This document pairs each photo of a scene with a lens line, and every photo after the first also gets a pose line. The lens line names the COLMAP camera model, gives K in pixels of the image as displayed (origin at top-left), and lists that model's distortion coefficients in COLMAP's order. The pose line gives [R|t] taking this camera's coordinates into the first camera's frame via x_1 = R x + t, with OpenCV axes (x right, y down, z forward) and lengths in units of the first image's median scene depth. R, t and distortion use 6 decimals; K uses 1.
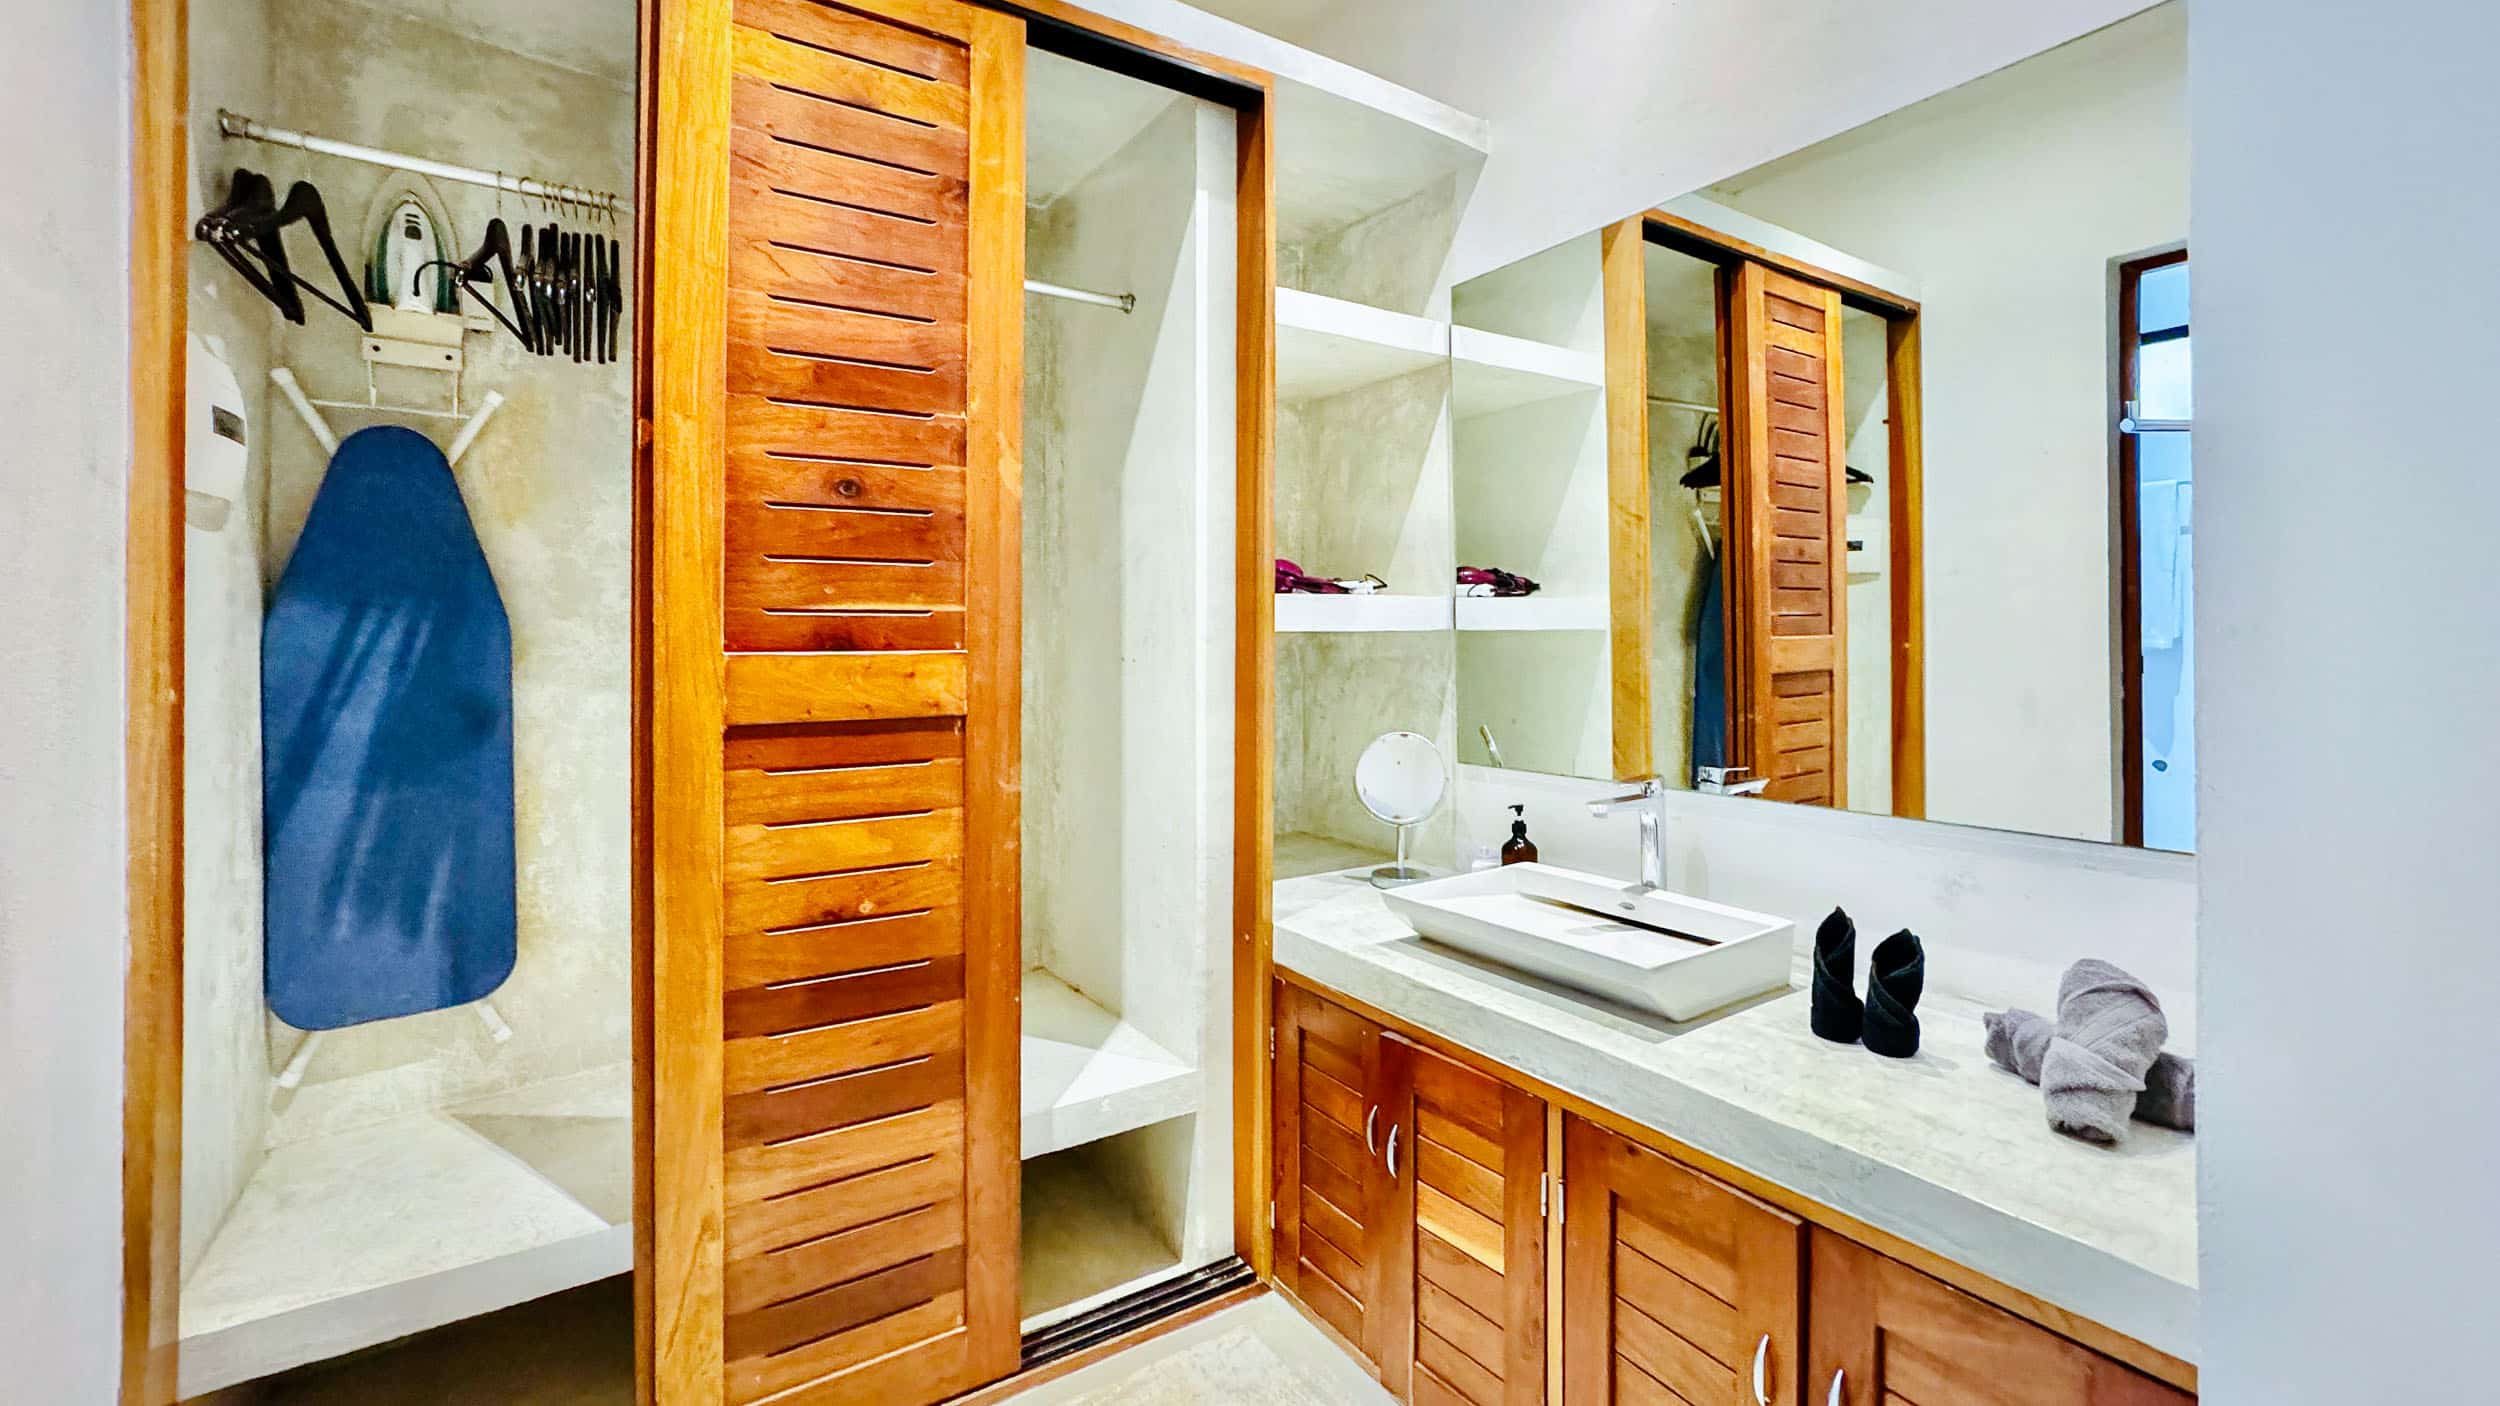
lens RADIAL K [[1102.6, 0, 1245.0], [0, 1102.6, 608.7], [0, 0, 1]] dist [-0.013015, 0.001576]
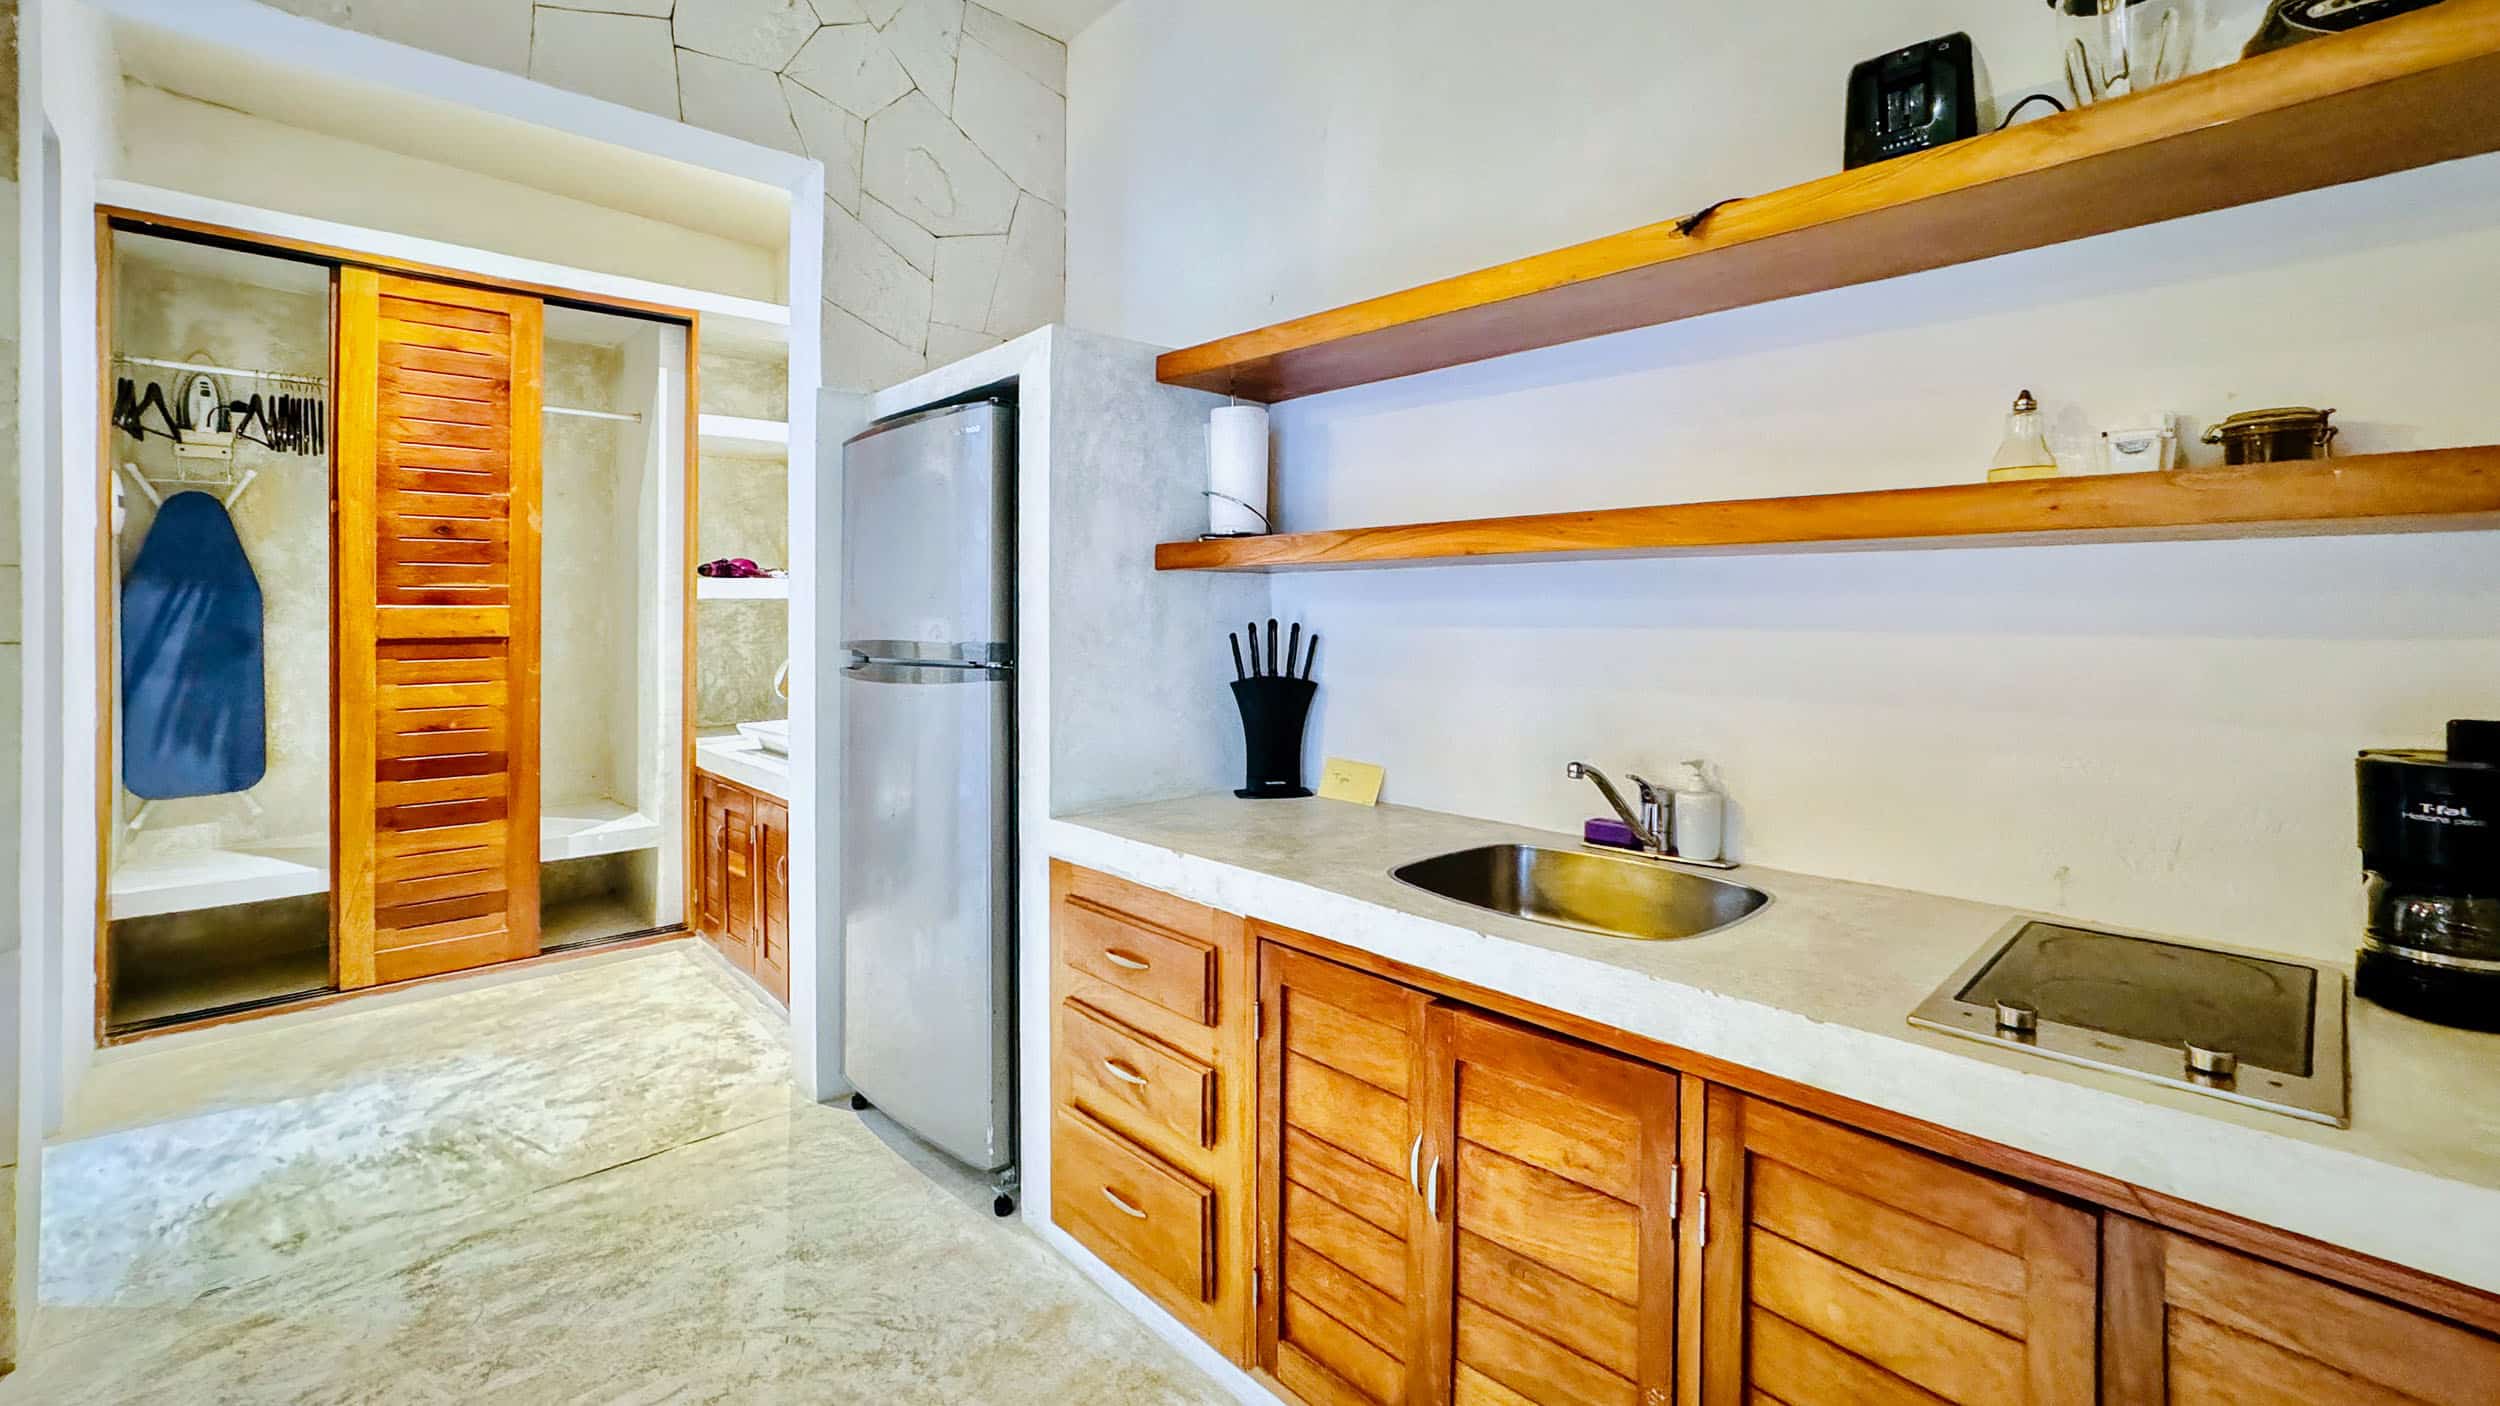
lens RADIAL K [[1052.5, 0, 1156.4], [0, 1052.5, 594.5], [0, 0, 1]] dist [0.015175, 0.000037]
pose [[0.991814, 0.000795, 0.127691, 0.699801], [-0.001770, 0.999970, 0.007526, -0.001804], [-0.127682, -0.007691, 0.991785, -1.137579]]
